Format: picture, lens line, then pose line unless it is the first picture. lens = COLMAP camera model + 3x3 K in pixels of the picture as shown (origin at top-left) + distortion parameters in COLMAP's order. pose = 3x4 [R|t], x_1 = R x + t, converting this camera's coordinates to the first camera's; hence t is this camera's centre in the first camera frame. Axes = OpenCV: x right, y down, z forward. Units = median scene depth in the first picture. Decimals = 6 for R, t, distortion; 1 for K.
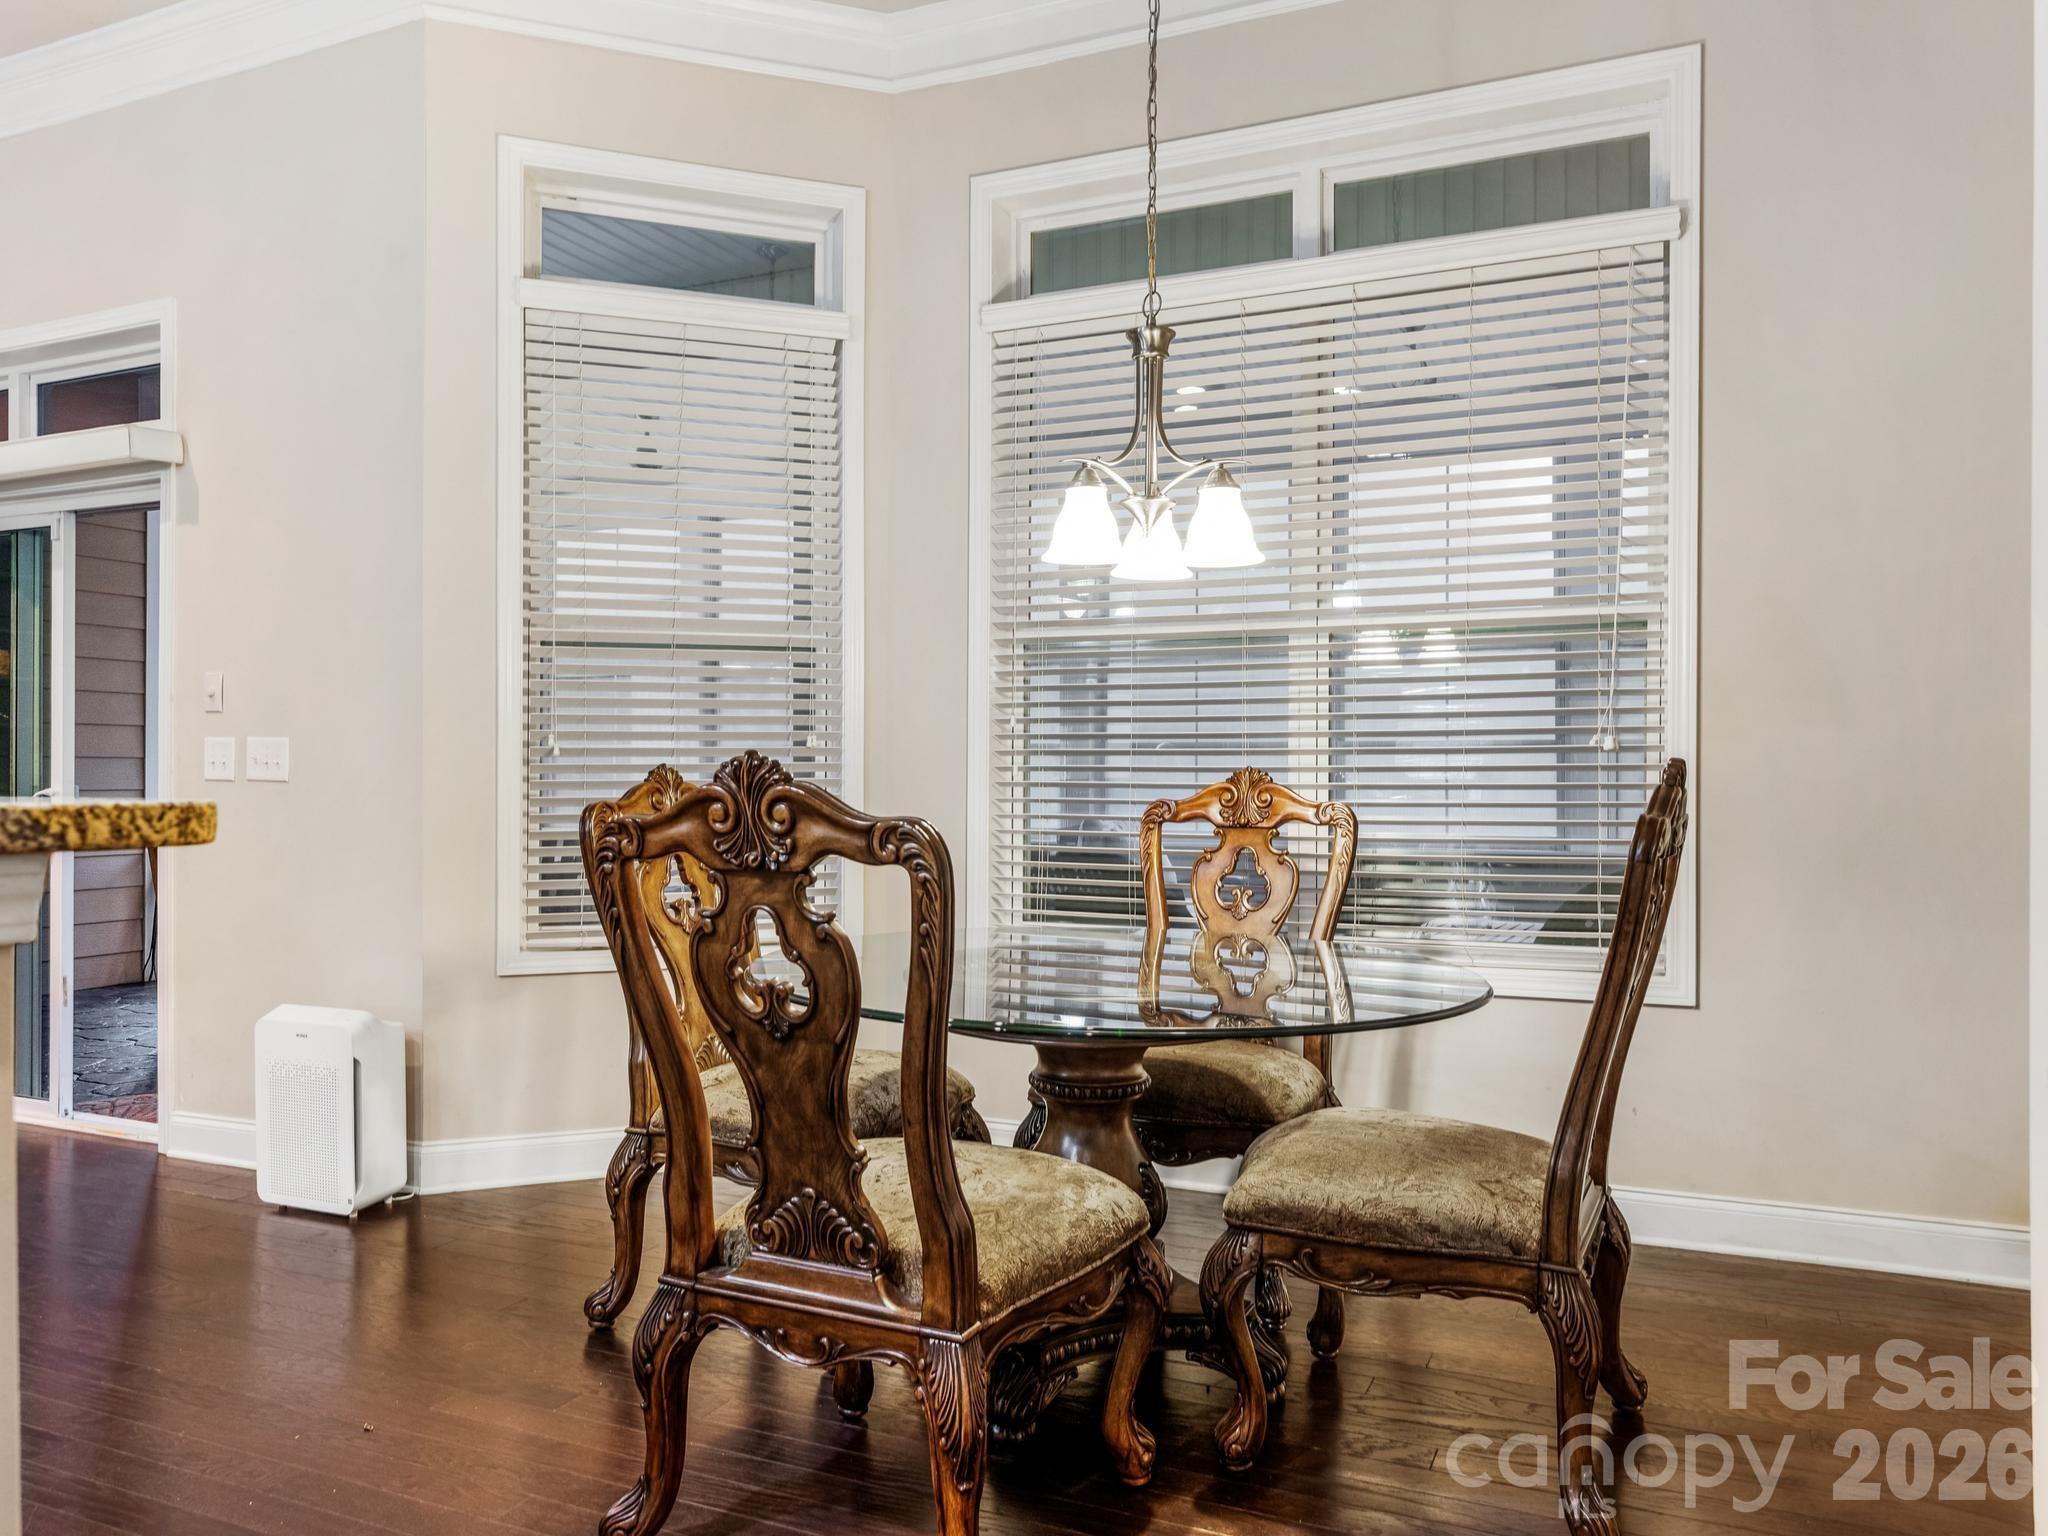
lens RADIAL K [[1470.0, 0, 1028.5], [0, 1470.0, 775.6], [0, 0, 1]] dist [-0.001008, 0.002229]
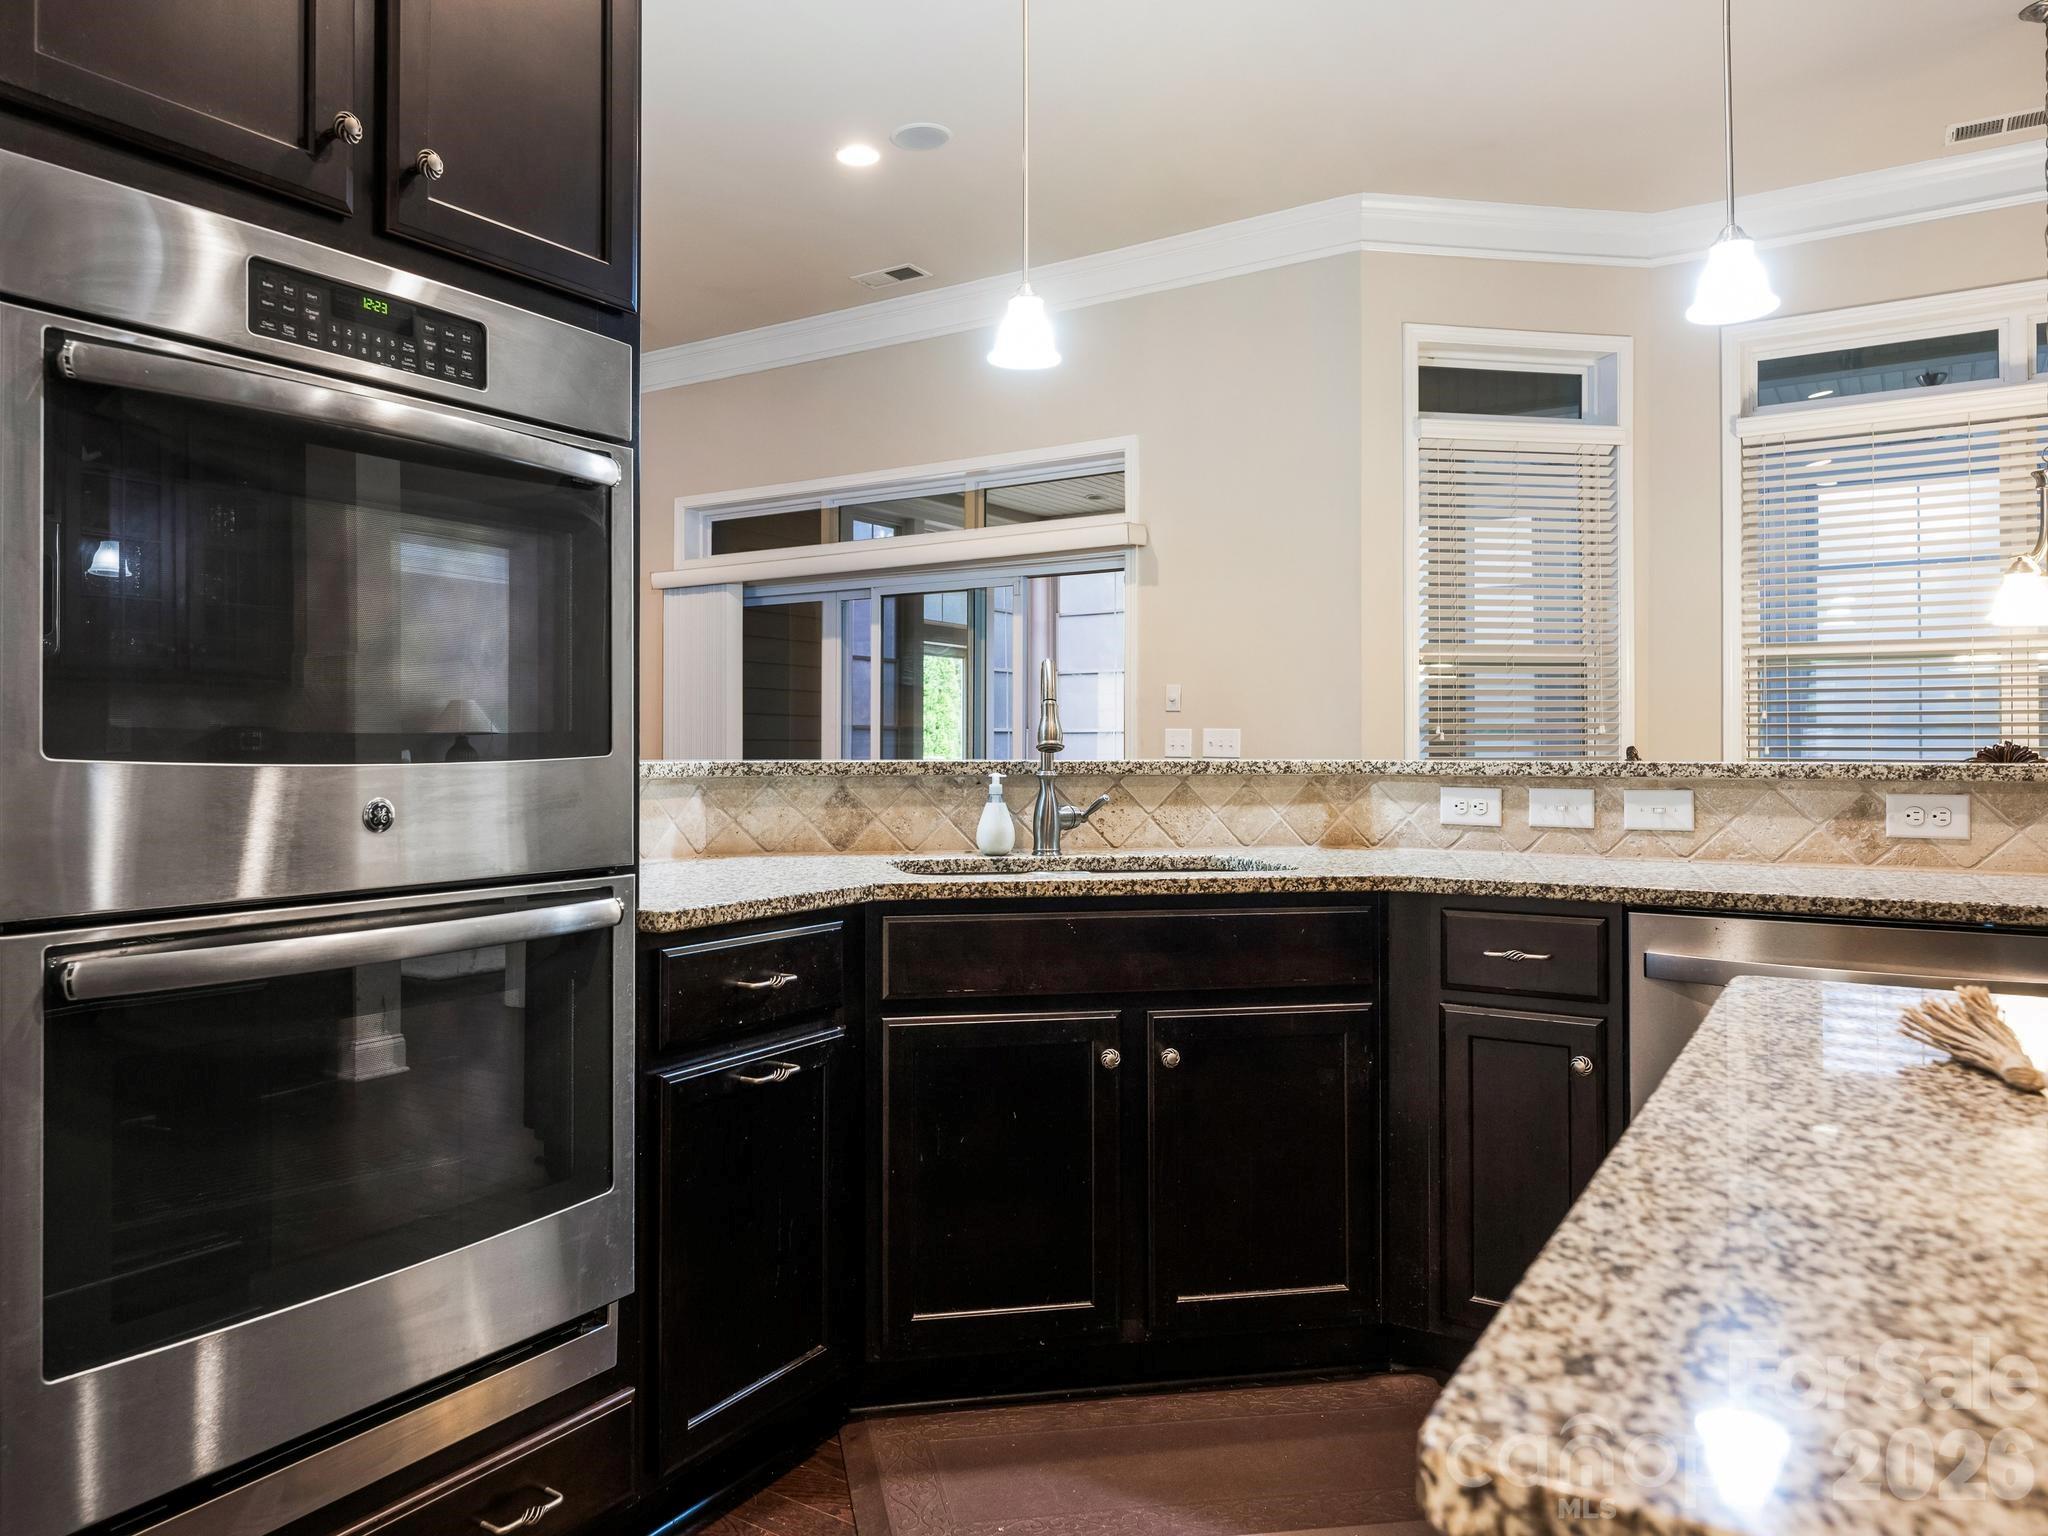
lens RADIAL K [[1418.1, 0, 919.0], [0, 1418.1, 737.1], [0, 0, 1]] dist [-0.001175, -0.000453]
pose [[0.982110, -0.001606, -0.188301, -1.140334], [-0.000675, 0.999927, -0.012047, 0.000820], [0.188307, 0.011958, 0.982037, -0.985800]]
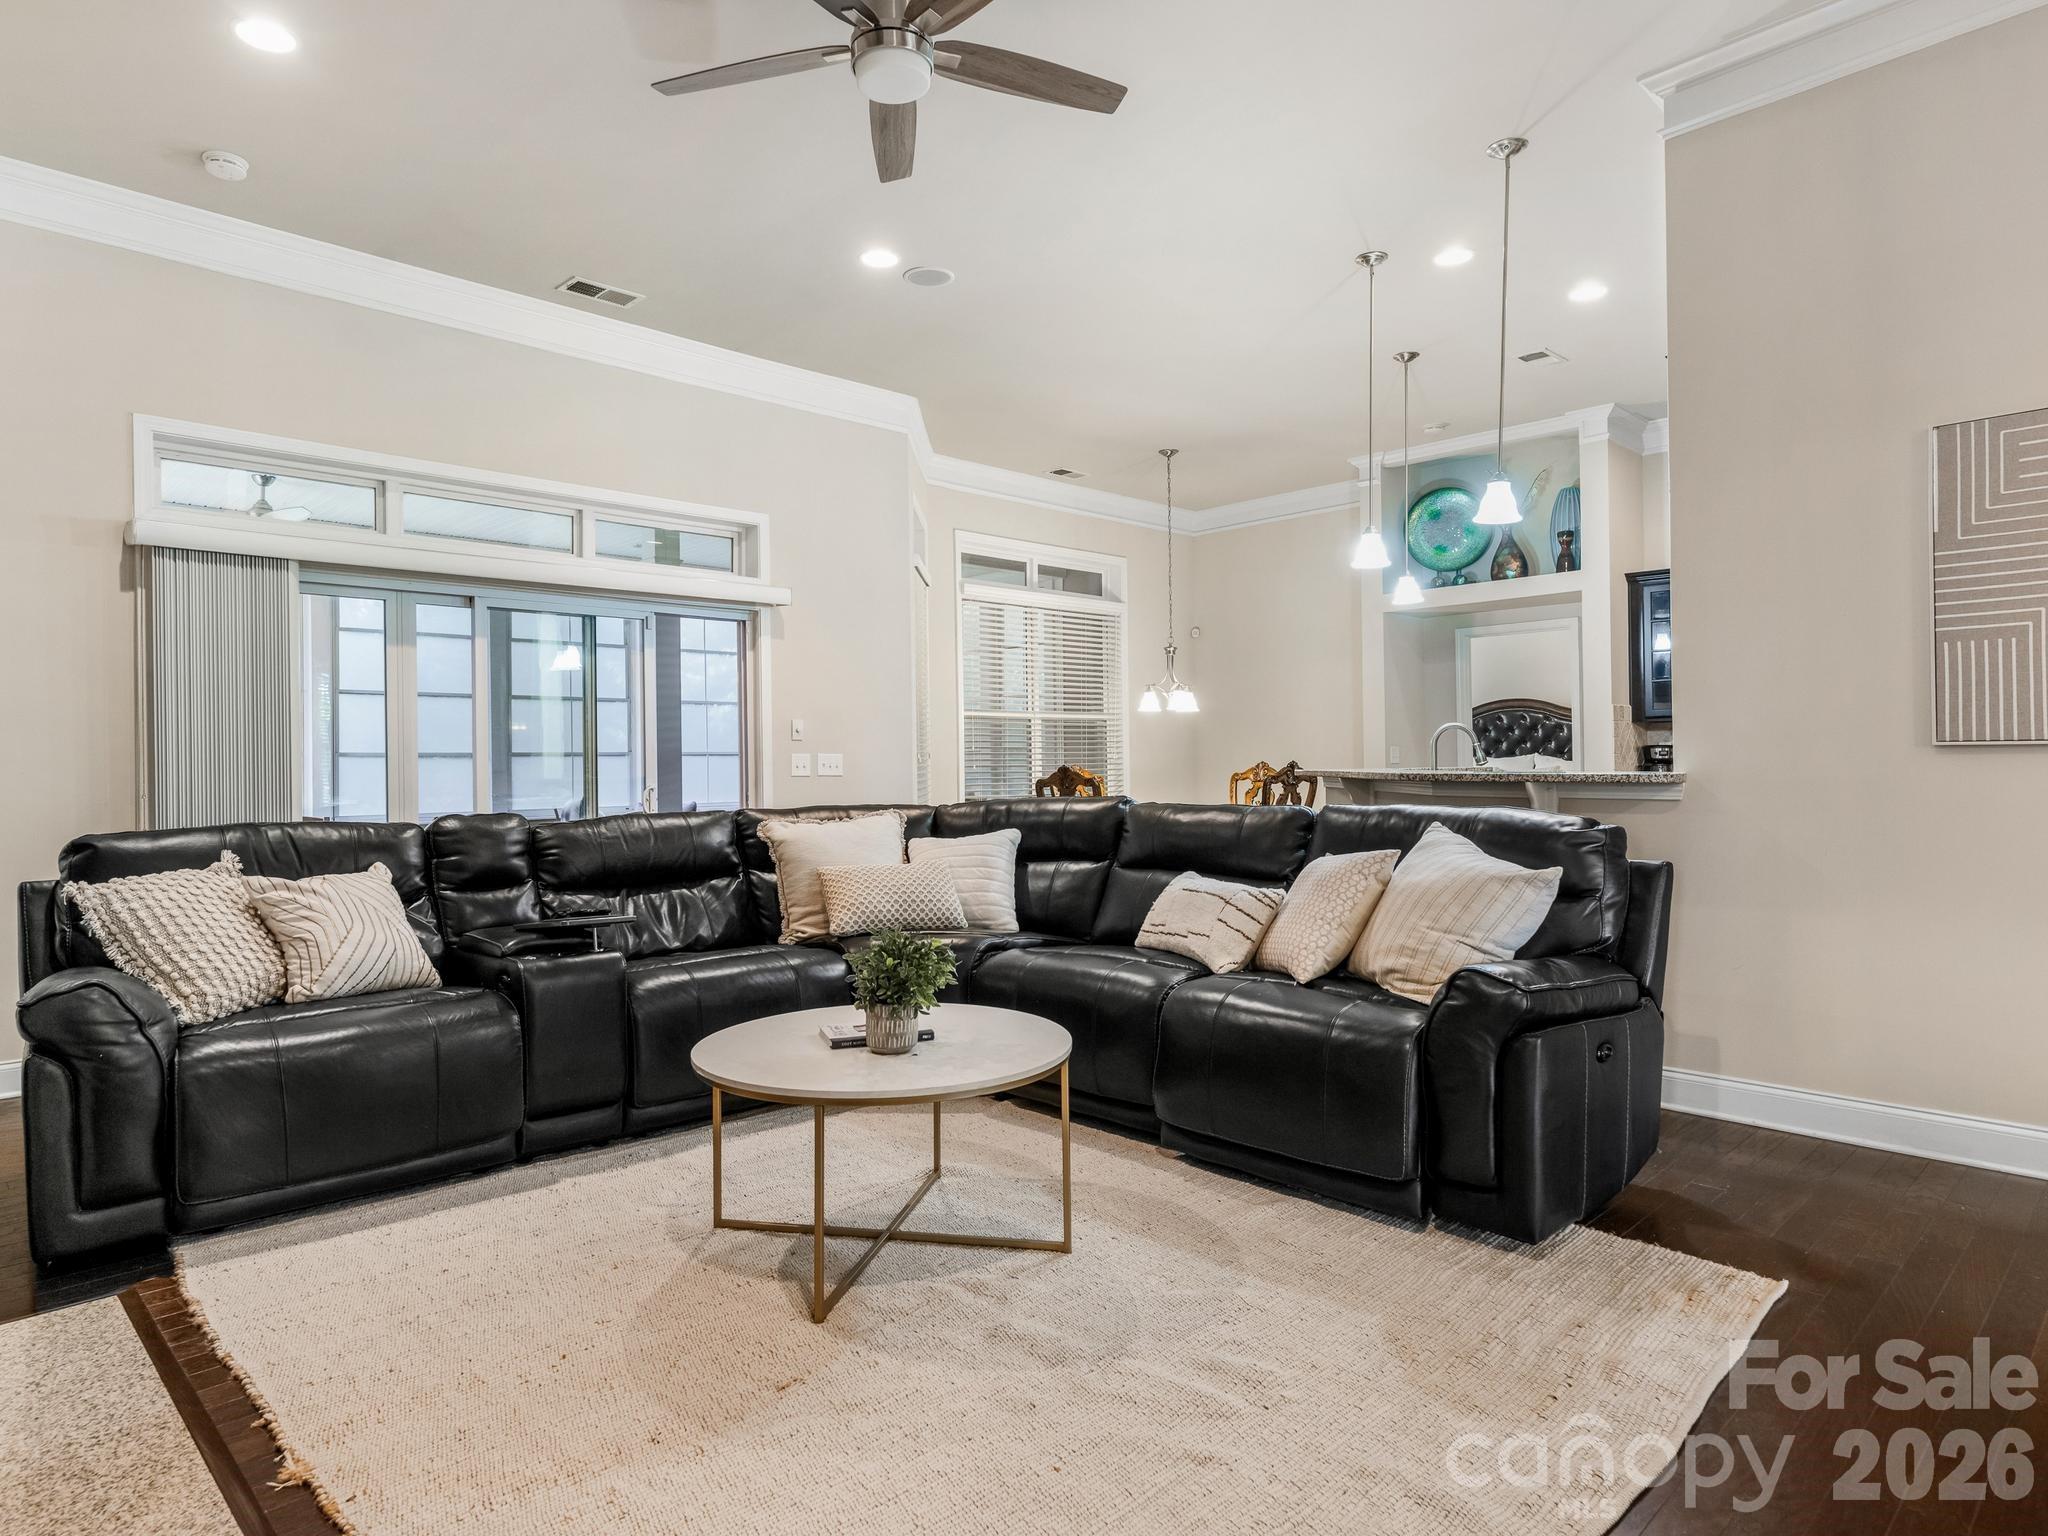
lens RADIAL K [[1195.5, 0, 1024.0], [0, 1195.5, 768.0], [0, 0, 1]] dist [-0.006397, -0.000606]
pose [[0.369499, -0.008126, 0.929196, -4.015931], [0.014625, 0.999889, 0.002929, -0.015719], [-0.929116, 0.012508, 0.369576, 0.333416]]
